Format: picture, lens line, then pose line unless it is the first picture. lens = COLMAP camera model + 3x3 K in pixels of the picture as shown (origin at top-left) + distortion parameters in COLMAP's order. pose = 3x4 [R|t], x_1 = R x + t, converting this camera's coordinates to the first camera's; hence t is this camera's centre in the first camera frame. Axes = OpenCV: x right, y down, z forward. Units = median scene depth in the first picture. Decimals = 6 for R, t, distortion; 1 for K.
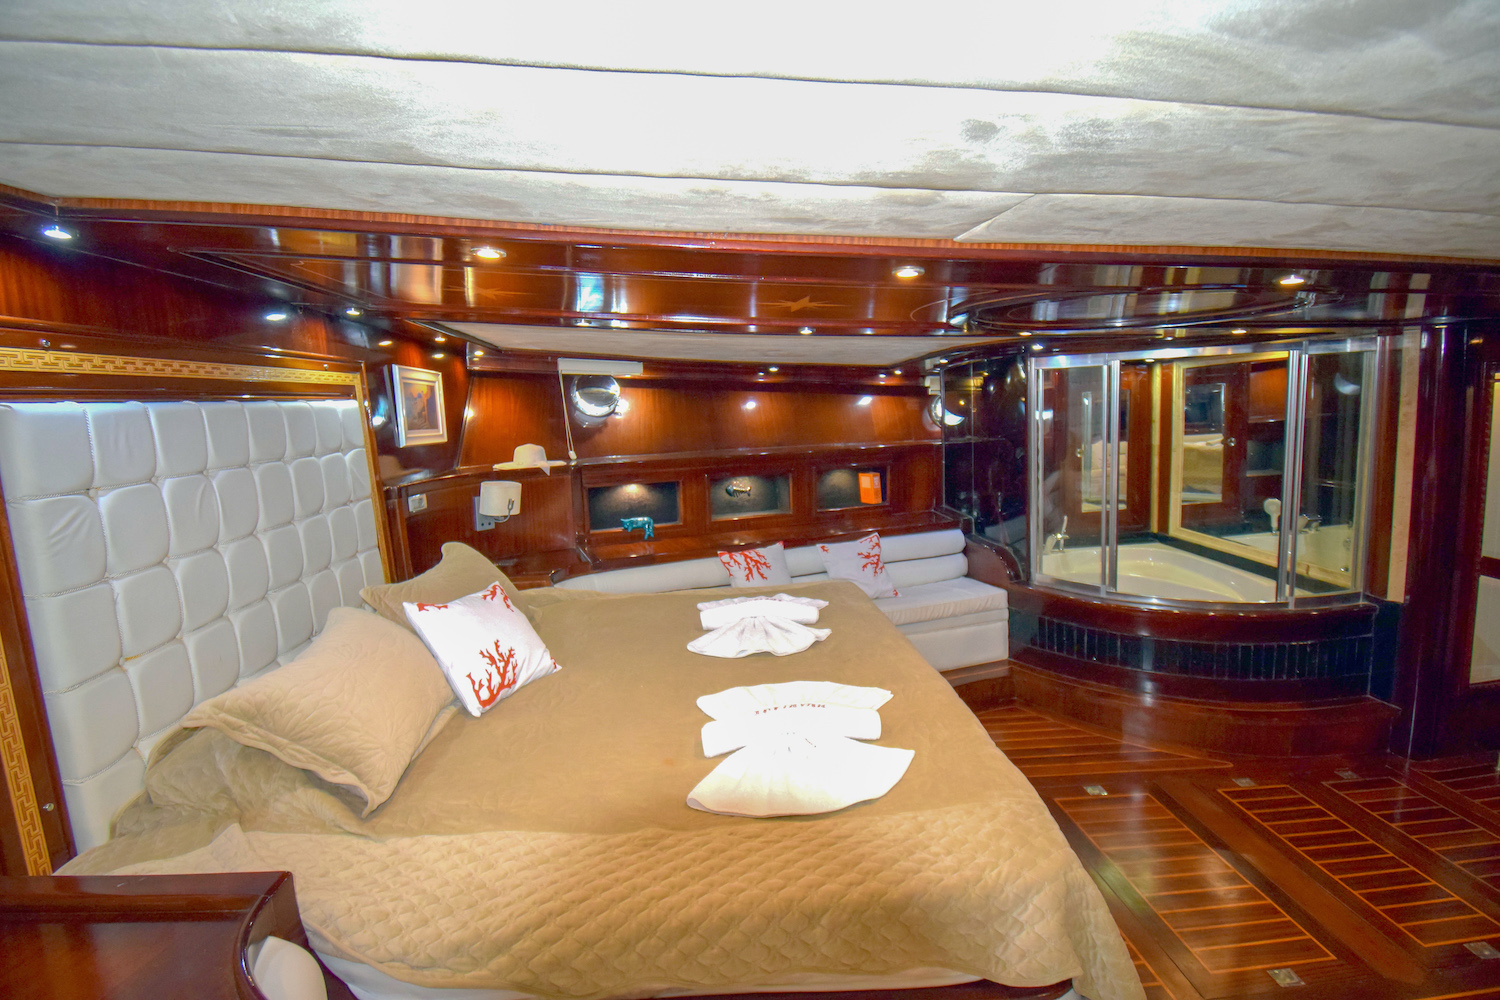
lens RADIAL K [[662.9, 0, 750.0], [0, 662.9, 500.0], [0, 0, 1]] dist [0.000807, -0.020996]
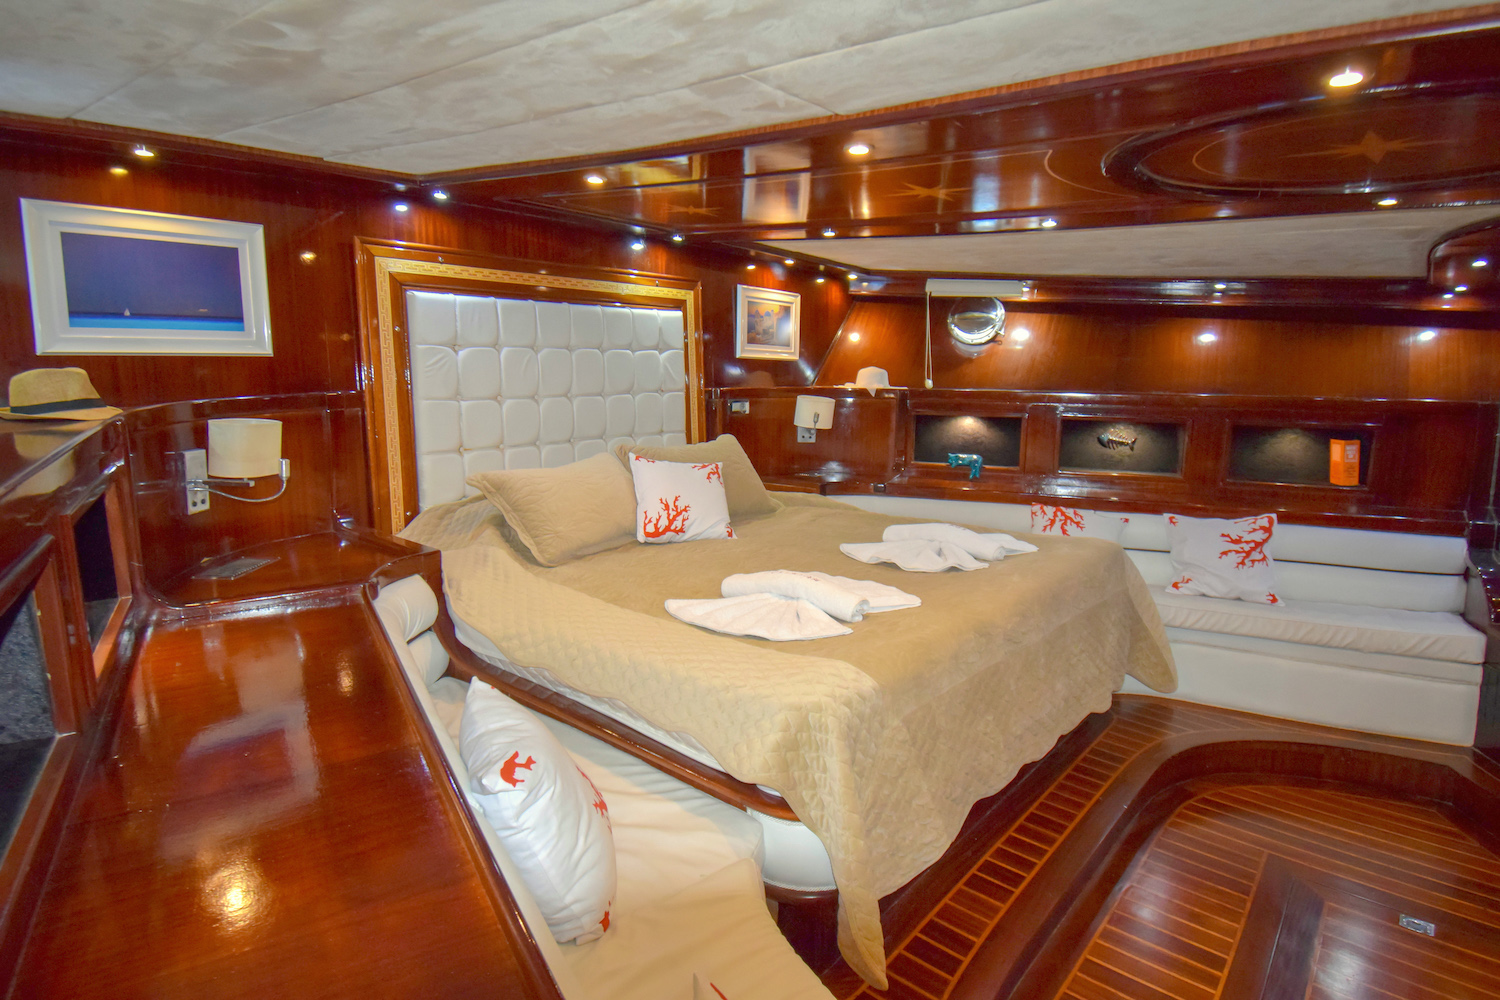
lens RADIAL K [[840.3, 0, 747.9], [0, 840.3, 526.4], [0, 0, 1]] dist [-0.000635, -0.000946]
pose [[0.704407, 0.164095, -0.690567, 0.444963], [-0.132346, 0.986212, 0.099349, 0.051151], [0.697349, 0.021412, 0.716412, -0.023893]]
